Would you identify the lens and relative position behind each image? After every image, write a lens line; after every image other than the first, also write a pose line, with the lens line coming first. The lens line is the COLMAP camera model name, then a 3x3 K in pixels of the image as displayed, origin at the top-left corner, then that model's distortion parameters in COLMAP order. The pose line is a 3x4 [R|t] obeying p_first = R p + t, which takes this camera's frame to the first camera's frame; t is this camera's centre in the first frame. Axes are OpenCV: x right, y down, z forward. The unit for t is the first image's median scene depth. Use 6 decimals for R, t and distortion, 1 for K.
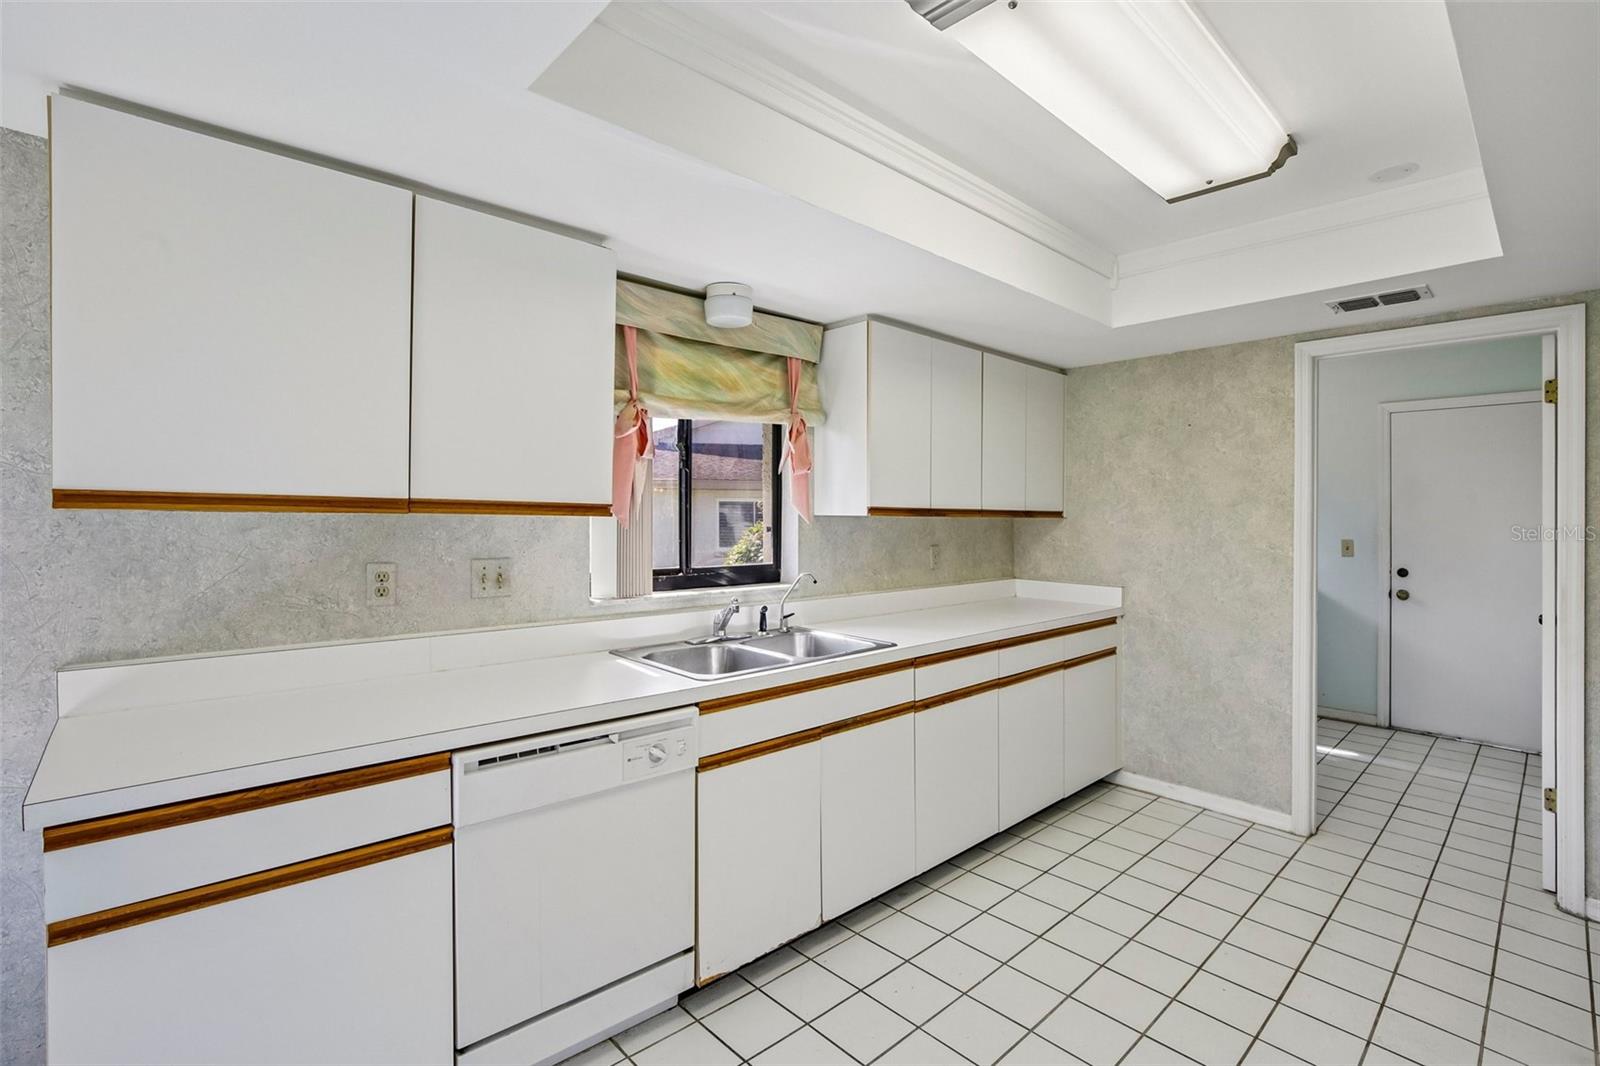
lens RADIAL K [[732.8, 0, 815.4], [0, 732.8, 516.2], [0, 0, 1]] dist [-0.030142, 0.005087]
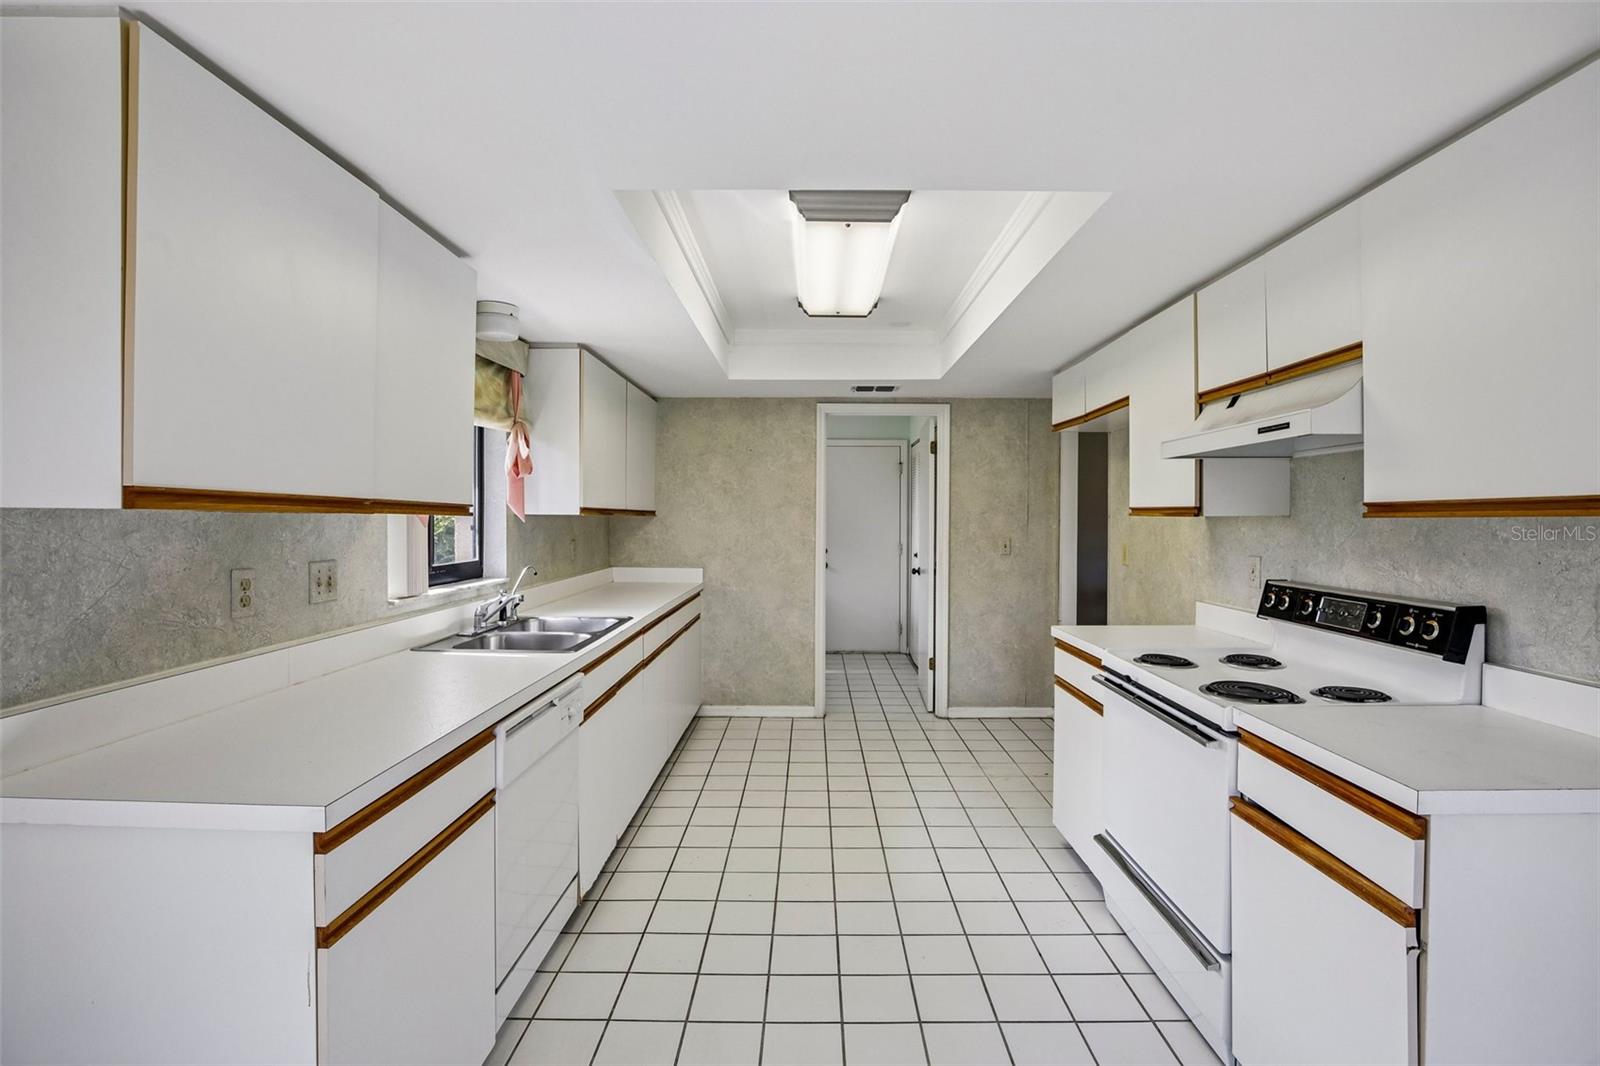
lens RADIAL K [[732.8, 0, 809.4], [0, 732.8, 523.0], [0, 0, 1]] dist [-0.030142, 0.005087]
pose [[0.682538, -0.010025, 0.730781, -0.537340], [0.001613, 0.999924, 0.012211, -0.000712], [-0.730848, -0.007156, 0.682503, -0.070906]]
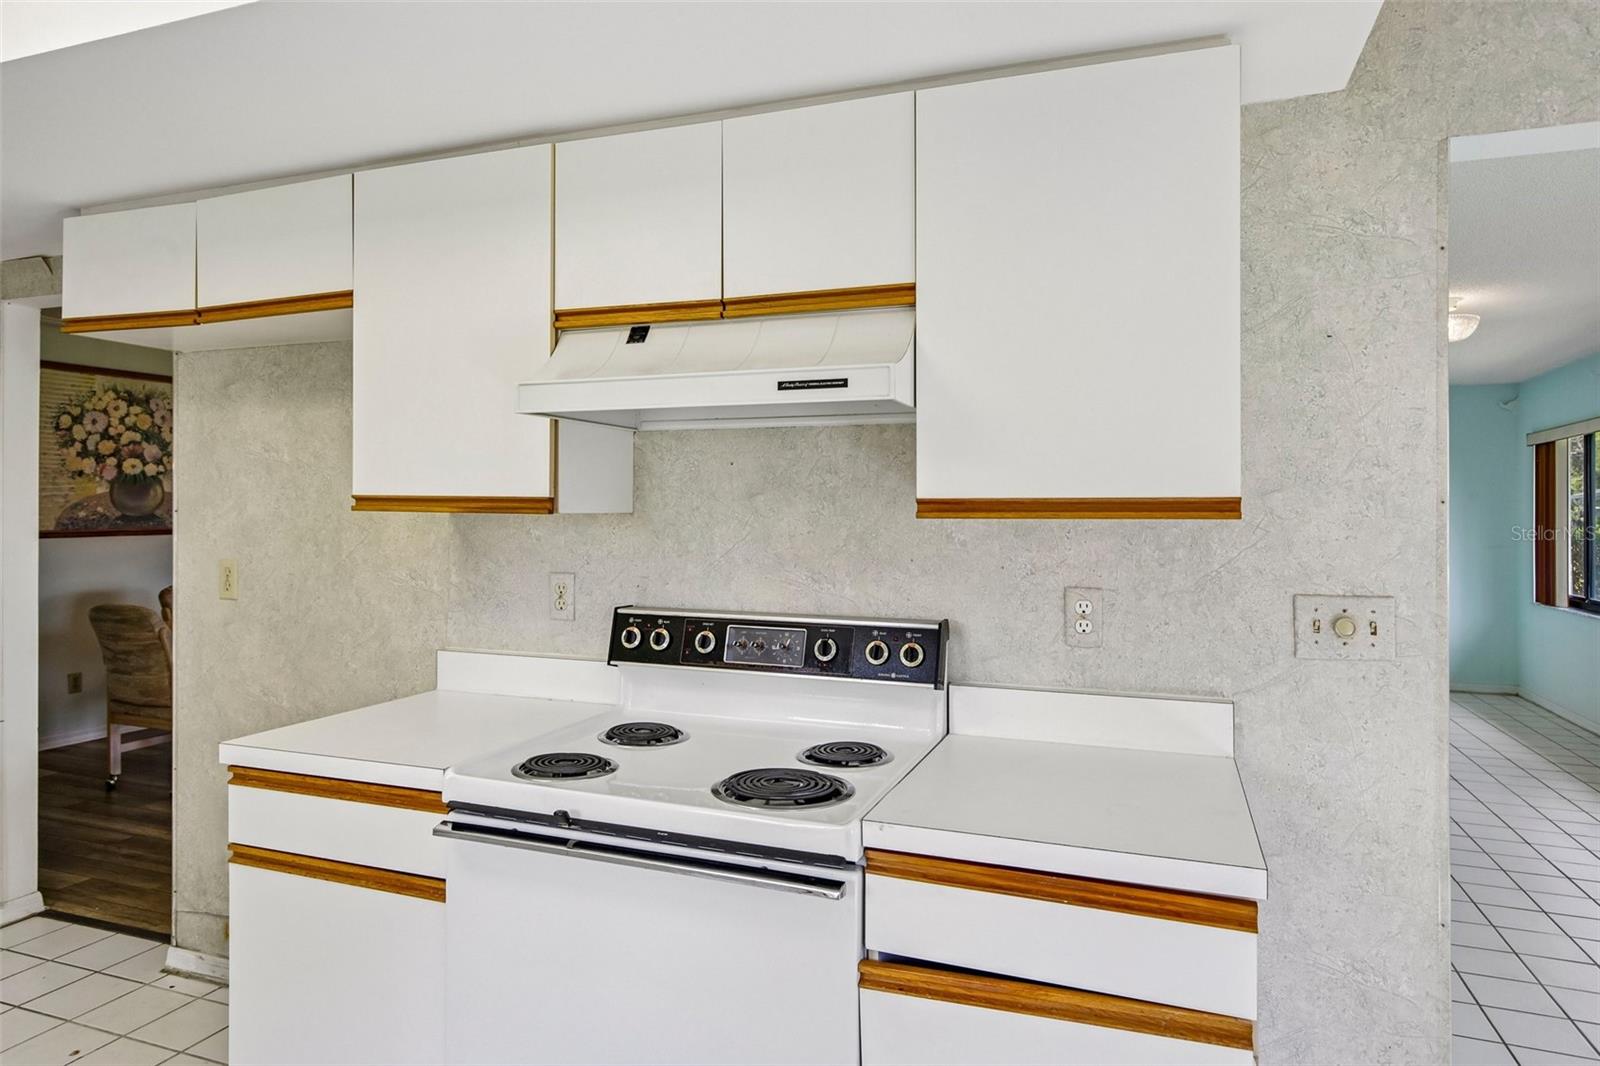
lens RADIAL K [[956.9, 0, 812.1], [0, 956.9, 522.3], [0, 0, 1]] dist [-0.001272, 0.002074]
pose [[-0.456180, -0.015183, 0.889758, -0.286346], [-0.010563, 0.999876, 0.011646, -0.000876], [-0.889825, -0.004086, -0.456284, 0.337254]]
